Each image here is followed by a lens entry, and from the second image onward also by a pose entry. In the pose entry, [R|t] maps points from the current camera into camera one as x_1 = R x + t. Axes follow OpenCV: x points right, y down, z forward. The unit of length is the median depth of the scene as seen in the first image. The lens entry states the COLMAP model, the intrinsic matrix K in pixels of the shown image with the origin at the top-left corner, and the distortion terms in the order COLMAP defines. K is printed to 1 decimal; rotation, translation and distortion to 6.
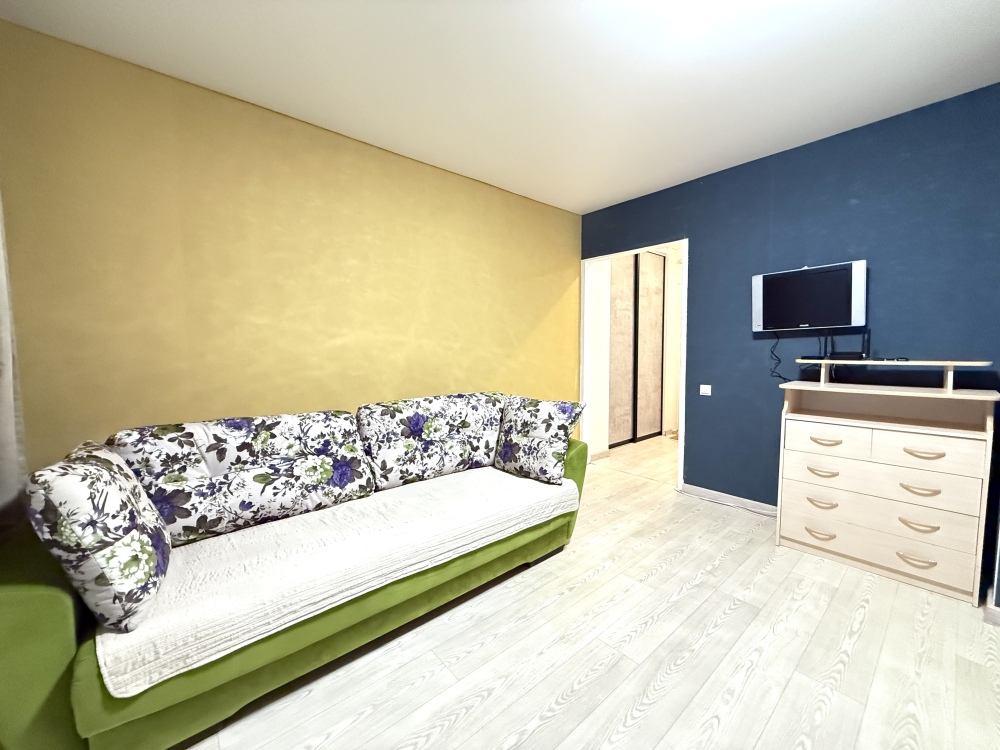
lens RADIAL K [[397.1, 0, 498.7], [0, 397.1, 375.4], [0, 0, 1]] dist [0.000583, 0.000038]
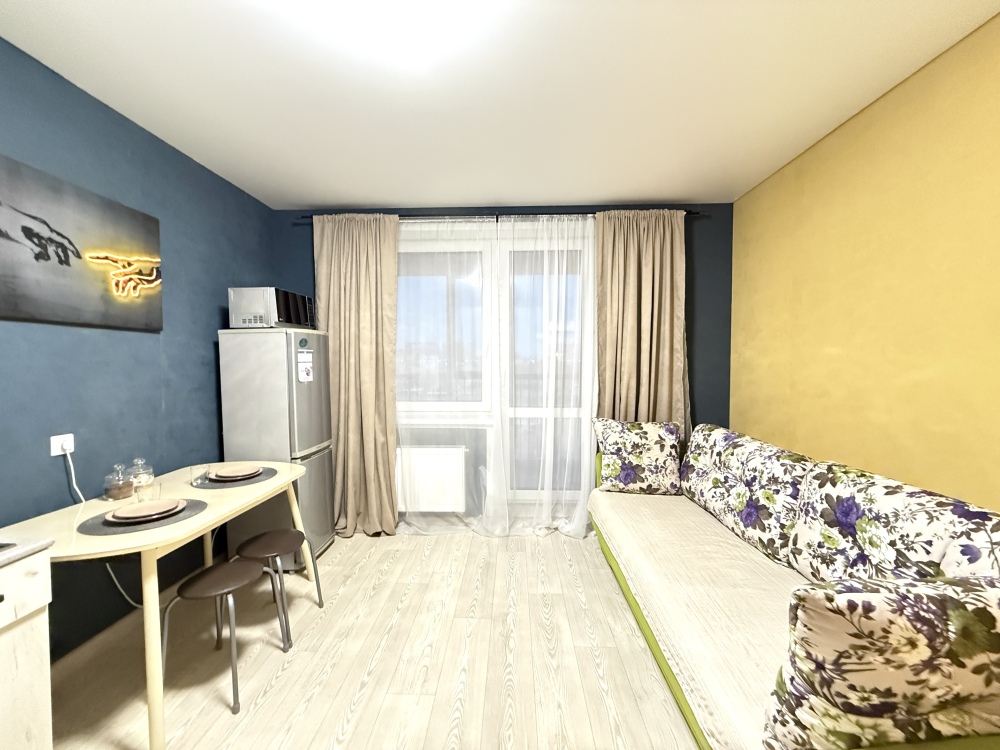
lens RADIAL K [[397.1, 0, 498.7], [0, 397.1, 375.4], [0, 0, 1]] dist [0.000583, 0.000038]
pose [[-0.678261, 0.034410, -0.734015, 0.617301], [-0.044341, 0.995166, 0.087626, -0.123357], [0.733482, 0.091980, -0.673457, 1.022333]]
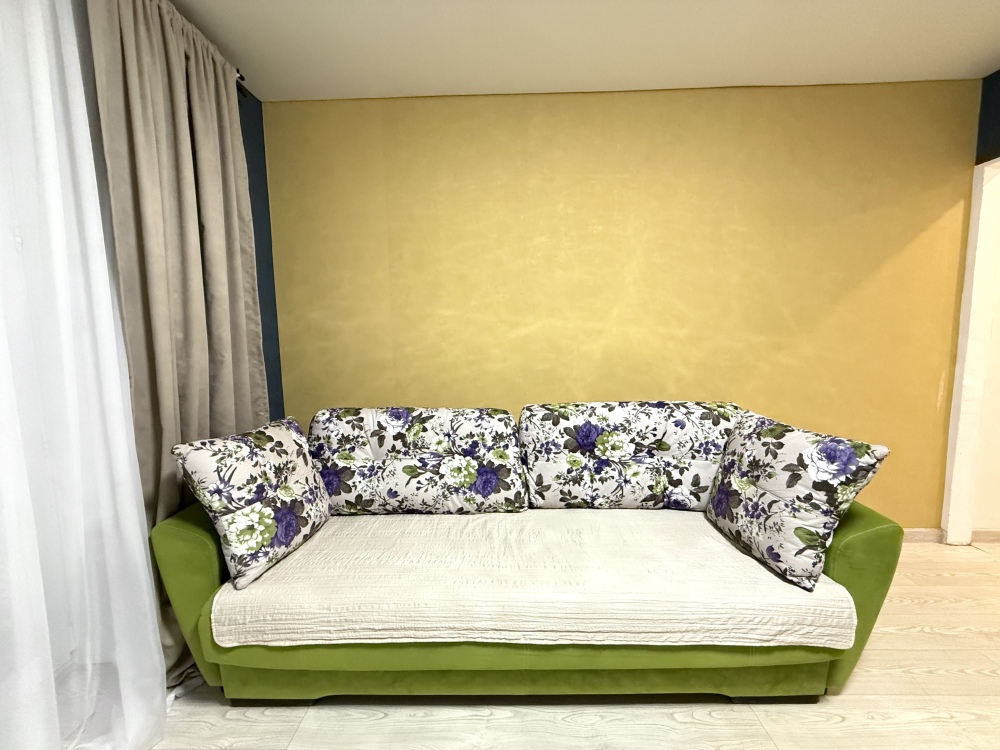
lens RADIAL K [[397.1, 0, 498.7], [0, 397.1, 375.4], [0, 0, 1]] dist [0.000583, 0.000038]
pose [[0.744524, 0.058148, -0.665058, 0.181061], [-0.031962, 0.998162, 0.051492, -0.032255], [0.666830, -0.017080, 0.745014, 0.310981]]
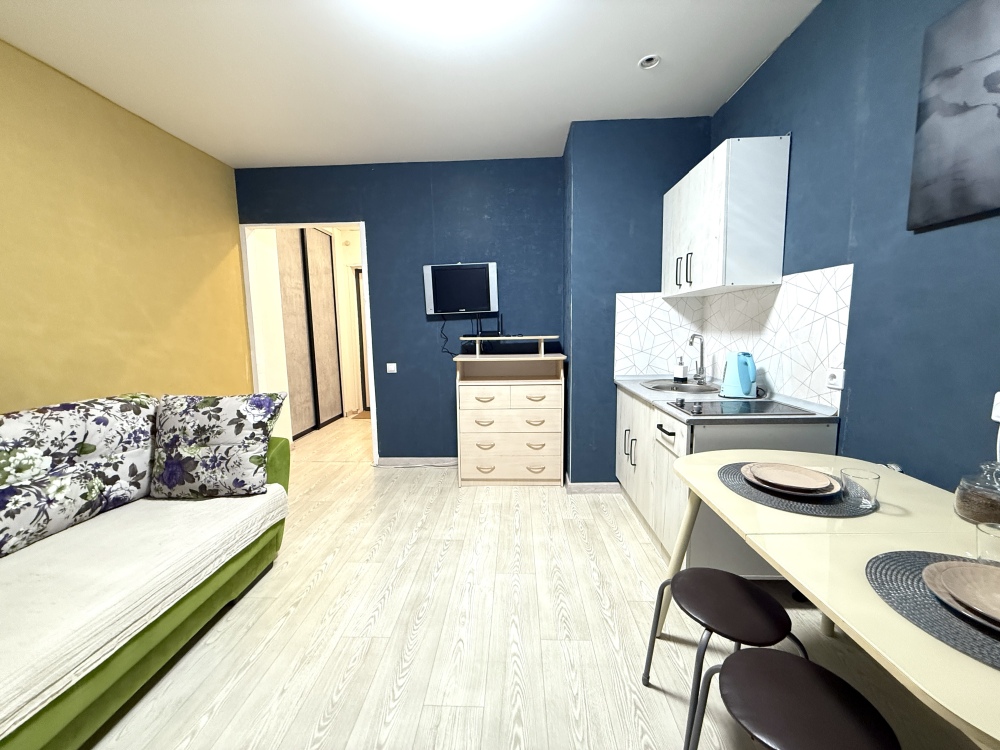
lens RADIAL K [[397.1, 0, 498.7], [0, 397.1, 375.4], [0, 0, 1]] dist [0.000583, 0.000038]
pose [[0.683670, -0.092504, 0.723905, -0.090385], [0.061059, 0.995707, 0.069571, -0.000694], [-0.727233, -0.003363, 0.686383, 0.061698]]
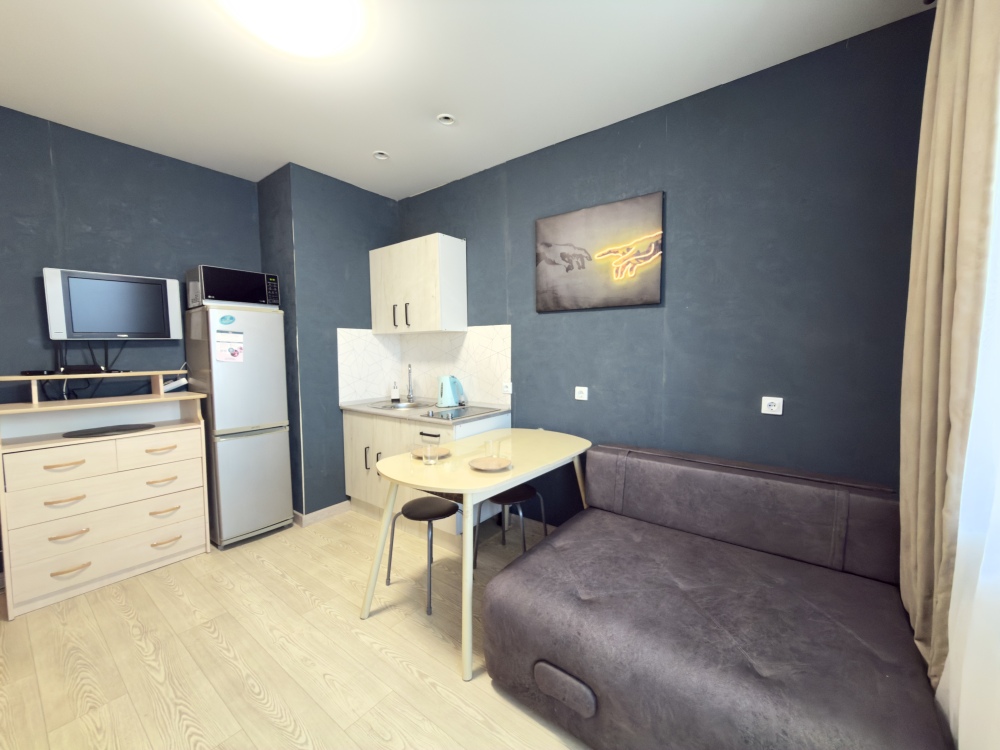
lens RADIAL K [[401.0, 0, 500.0], [0, 401.0, 375.0], [0, 0, 1]] dist [0.004712, 0.000304]
pose [[-0.205841, -0.050726, 0.977270, -0.386859], [0.075023, 0.994898, 0.067443, -0.035194], [-0.975705, 0.087200, -0.200986, 0.377615]]
